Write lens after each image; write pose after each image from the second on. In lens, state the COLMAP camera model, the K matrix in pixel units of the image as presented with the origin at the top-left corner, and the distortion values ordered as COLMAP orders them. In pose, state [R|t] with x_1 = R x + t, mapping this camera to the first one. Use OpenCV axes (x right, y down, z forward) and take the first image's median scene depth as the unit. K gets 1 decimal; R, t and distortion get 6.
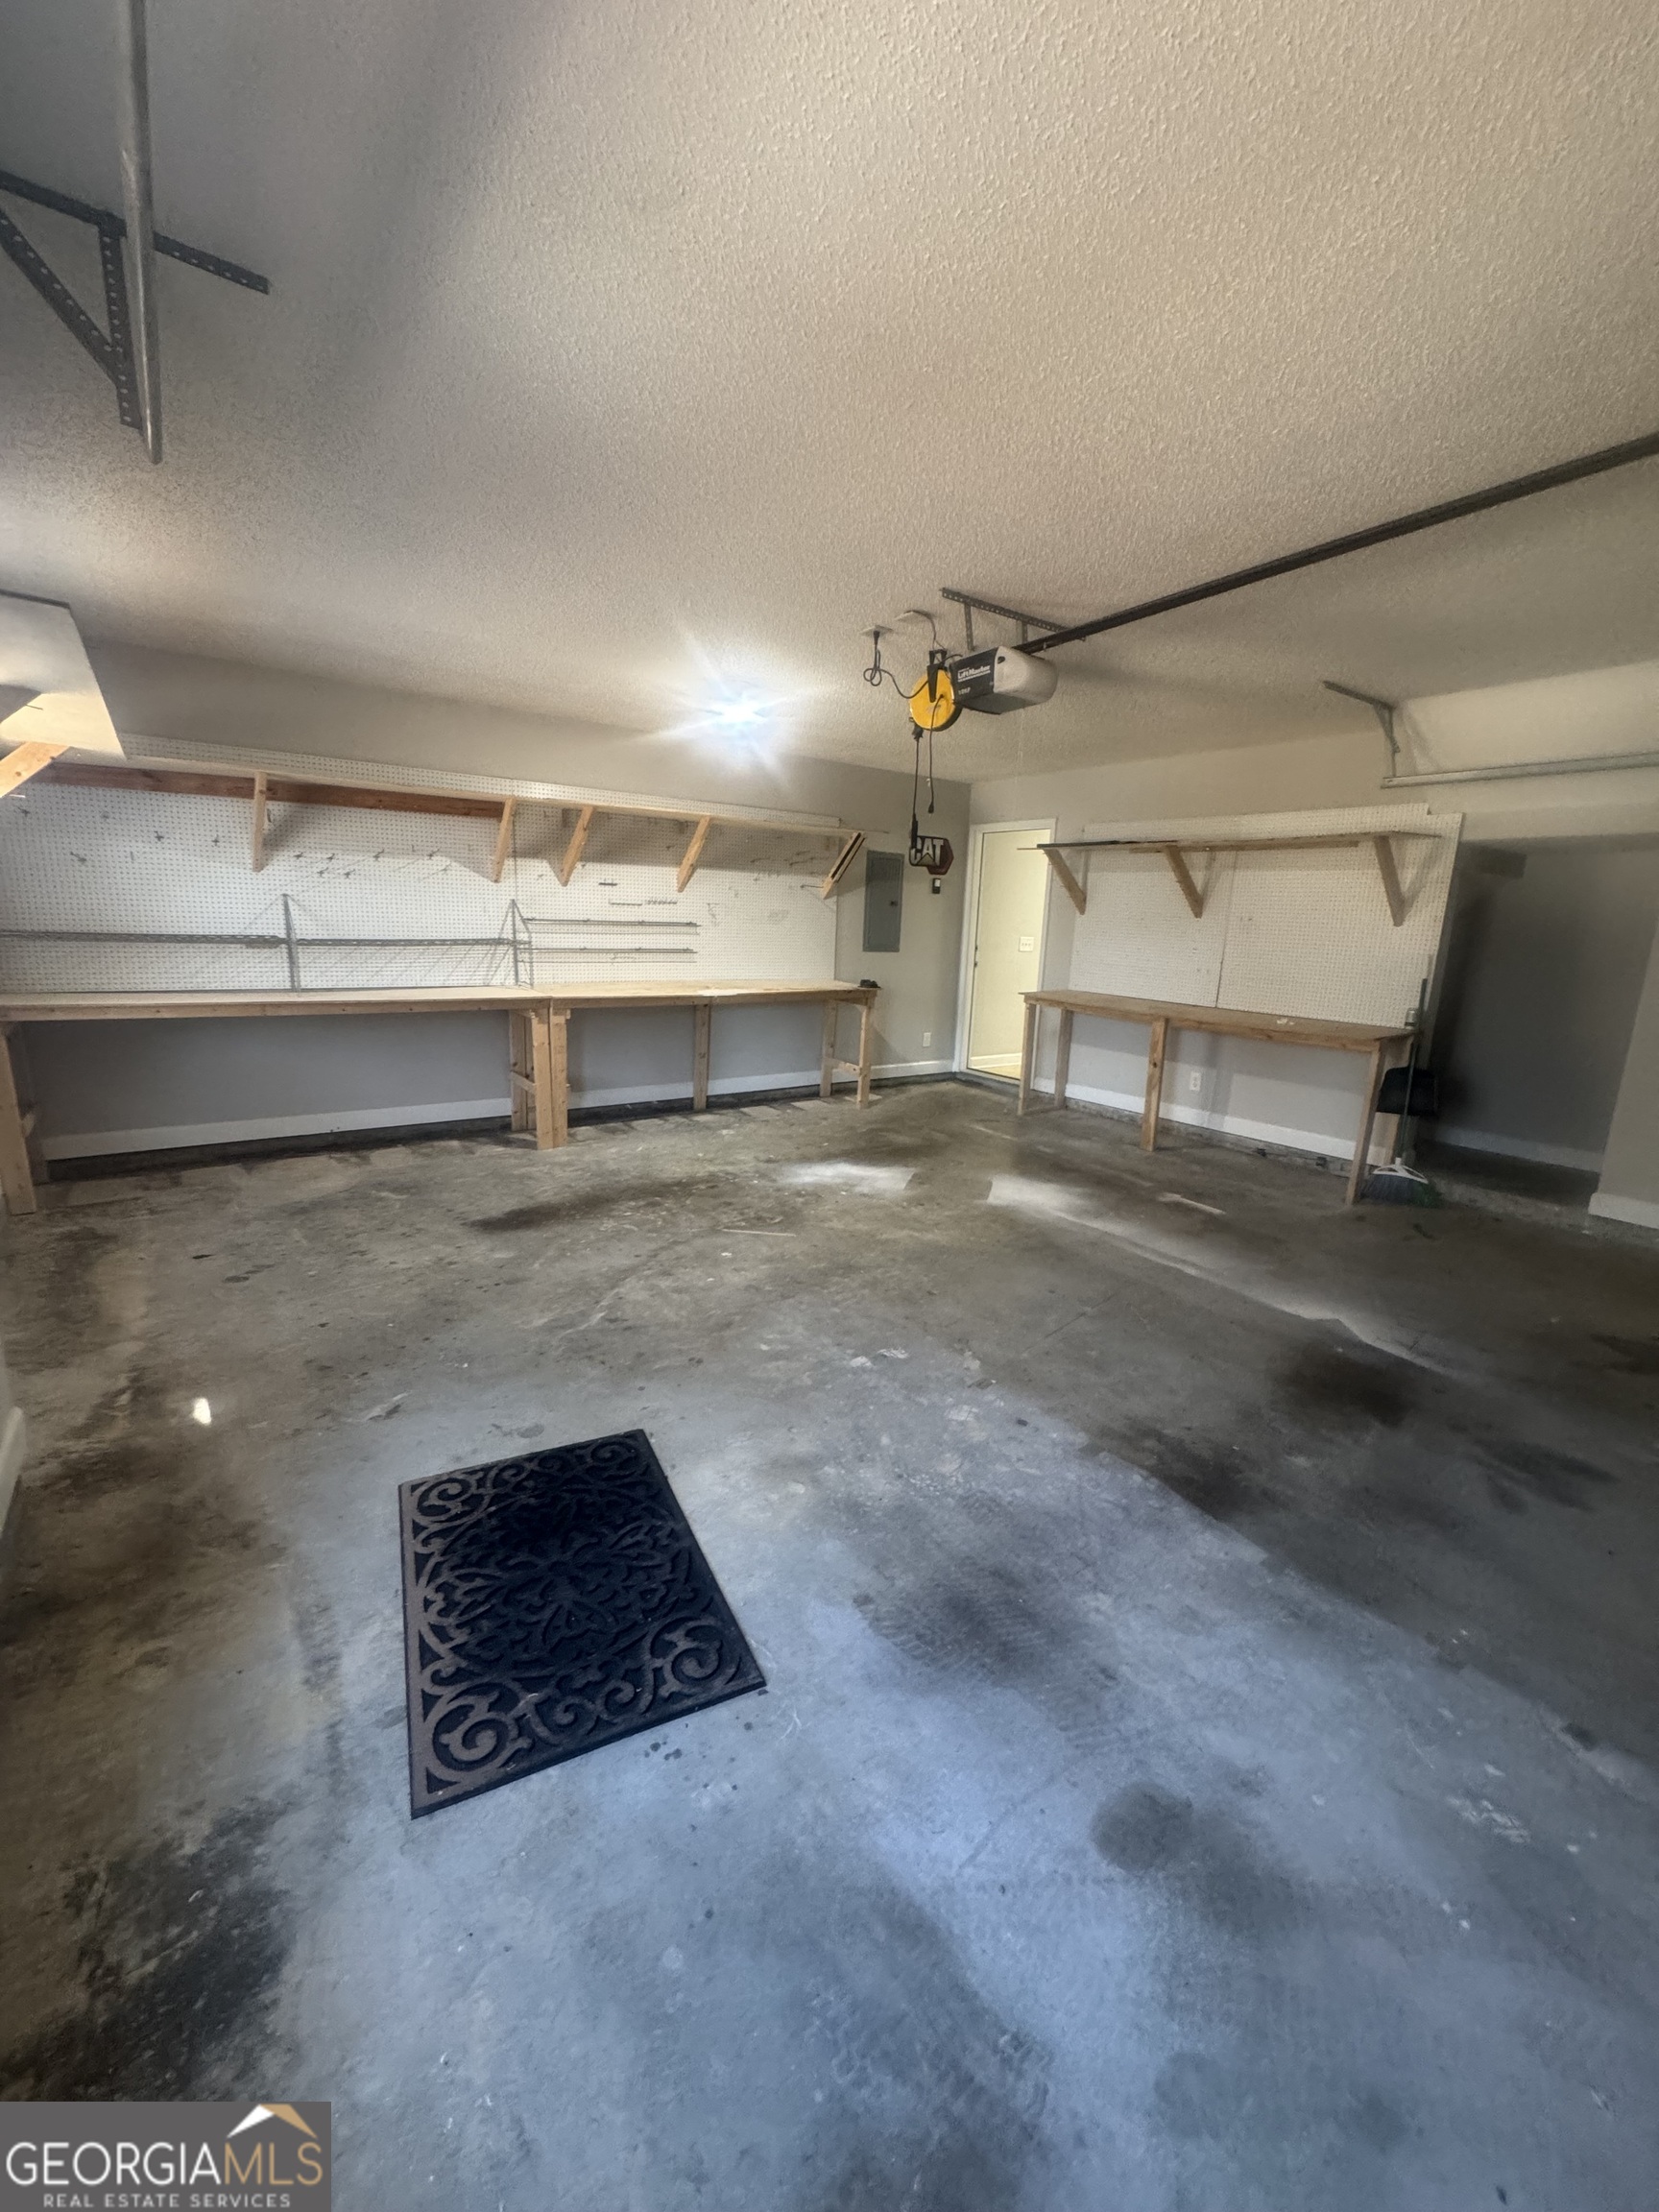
lens RADIAL K [[879.0, 0, 829.5], [0, 879.0, 1106.0], [0, 0, 1]] dist [-0.000727, -0.000196]
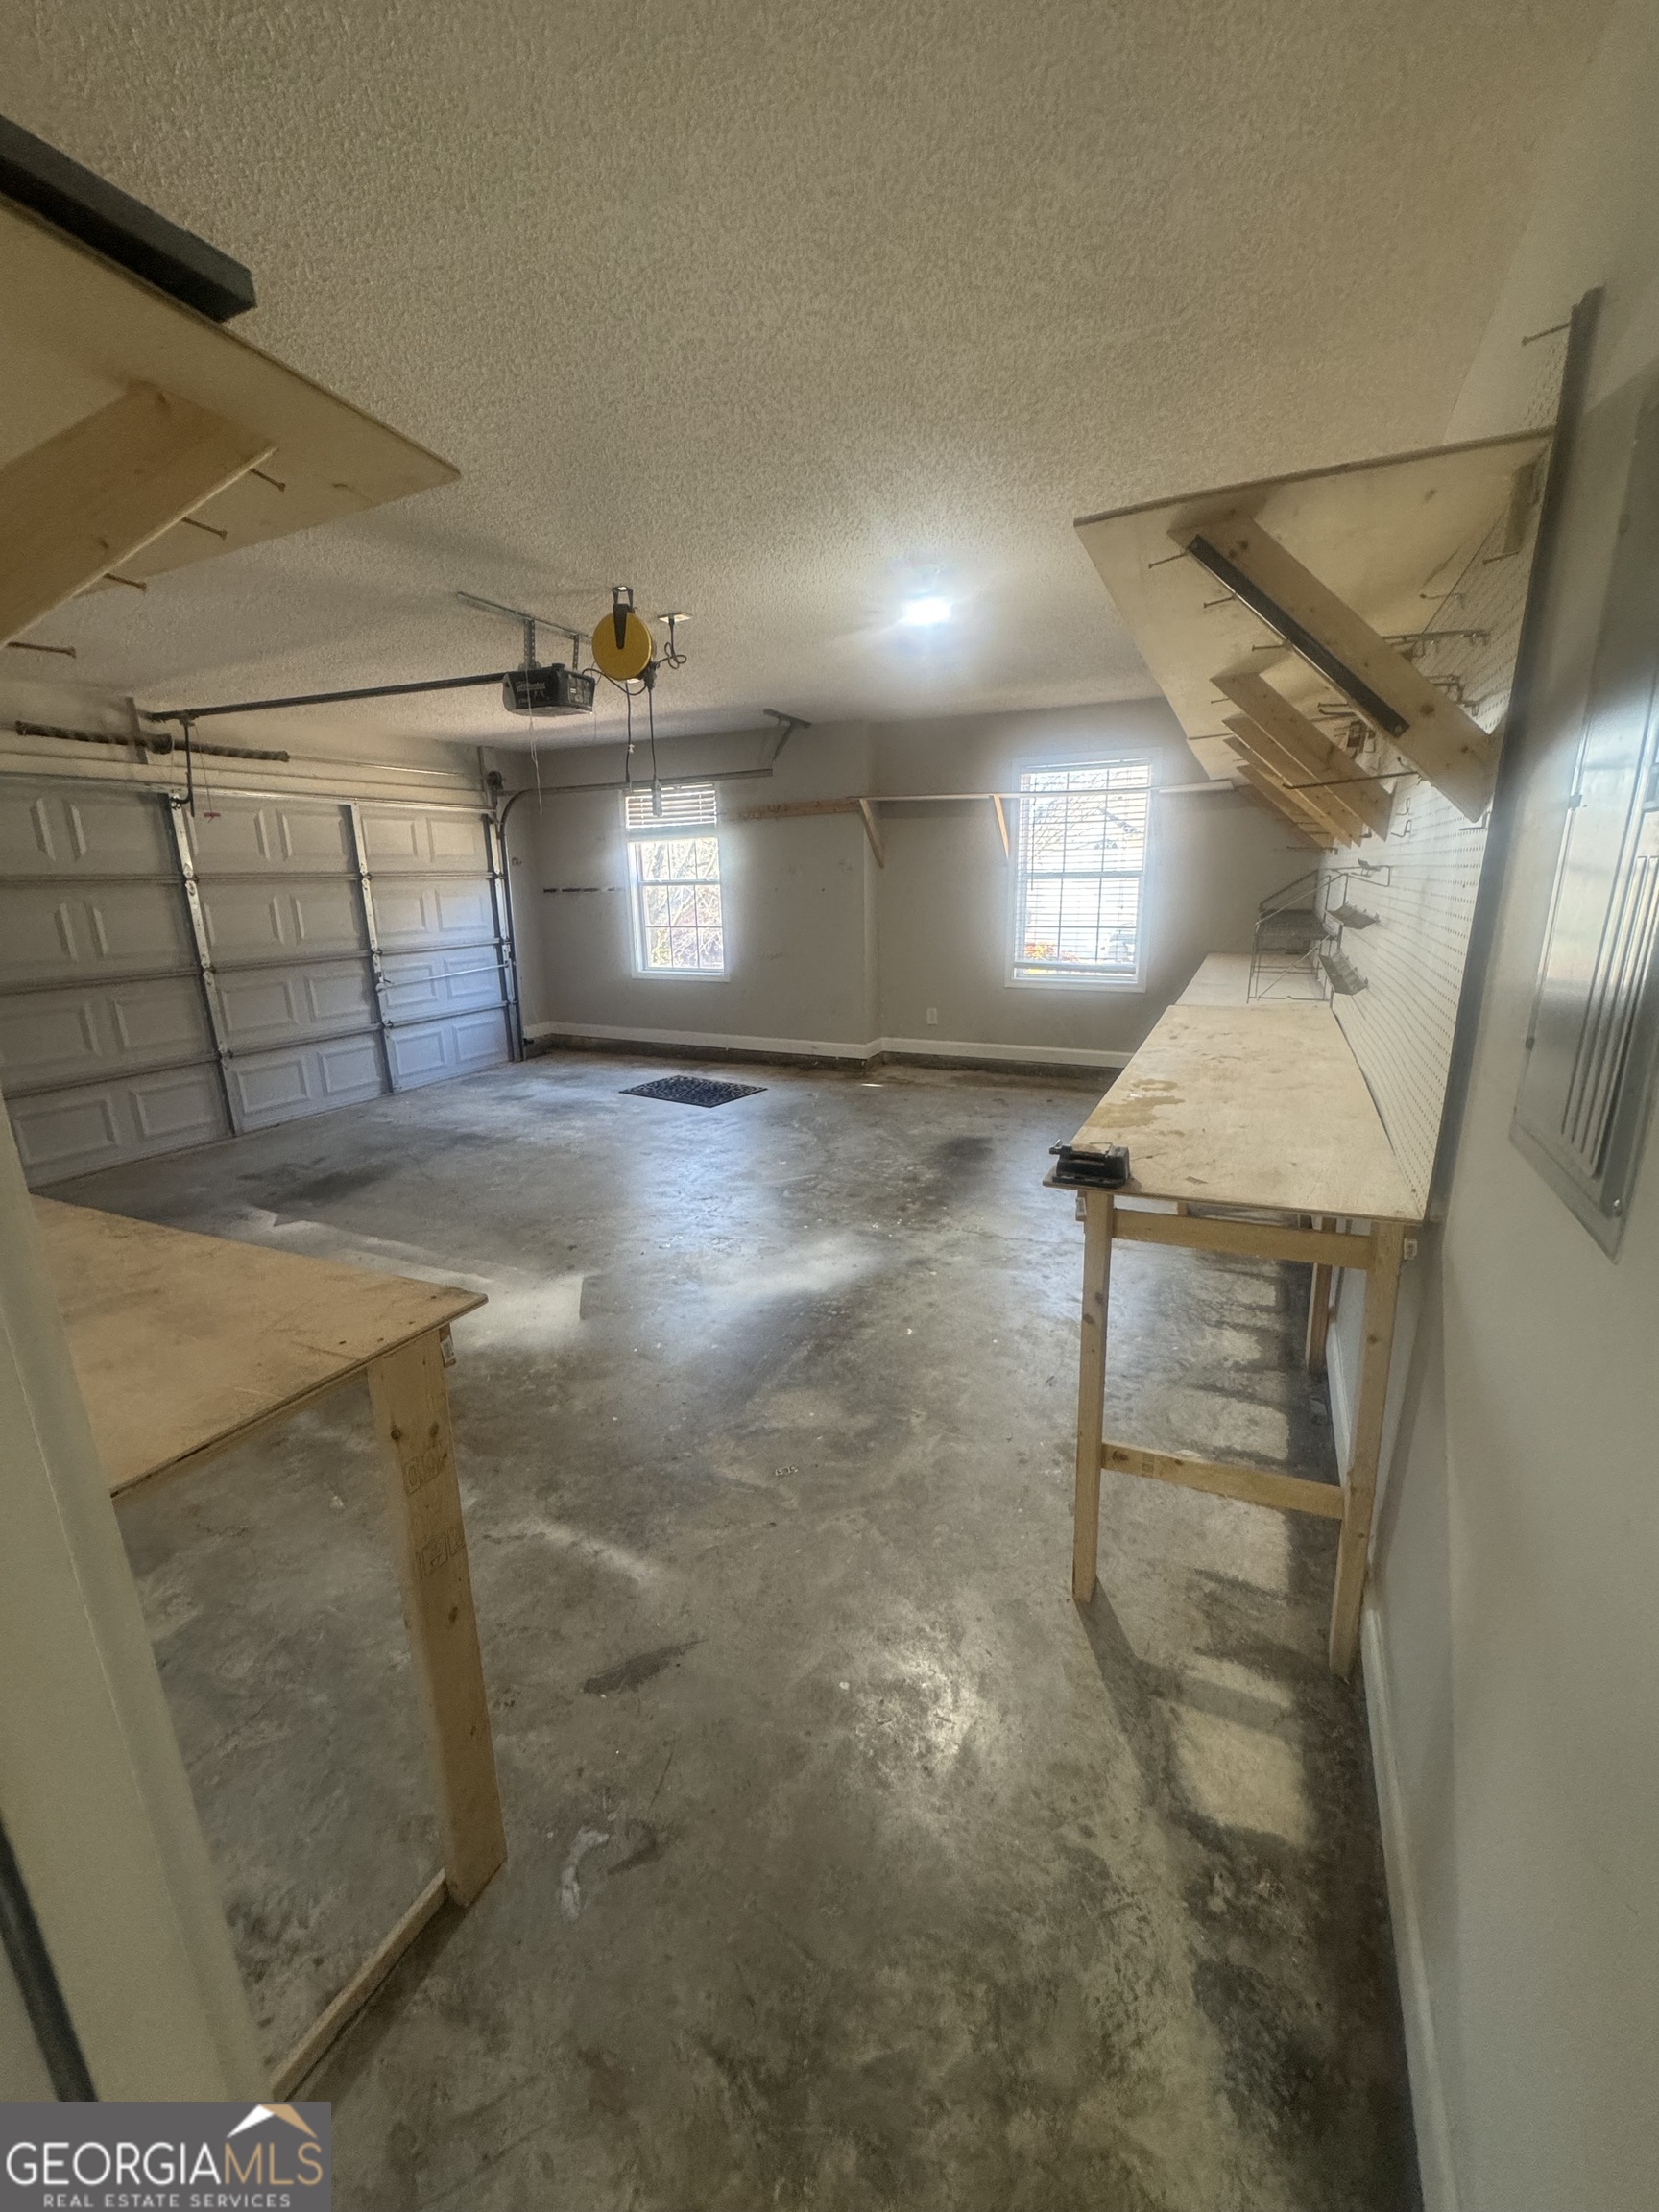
lens RADIAL K [[879.0, 0, 829.5], [0, 879.0, 1106.0], [0, 0, 1]] dist [-0.000727, -0.000196]
pose [[-0.881900, 0.104906, -0.459617, 0.403598], [-0.107490, 0.904503, 0.412699, -0.442876], [0.459019, 0.413363, -0.786405, 2.030789]]
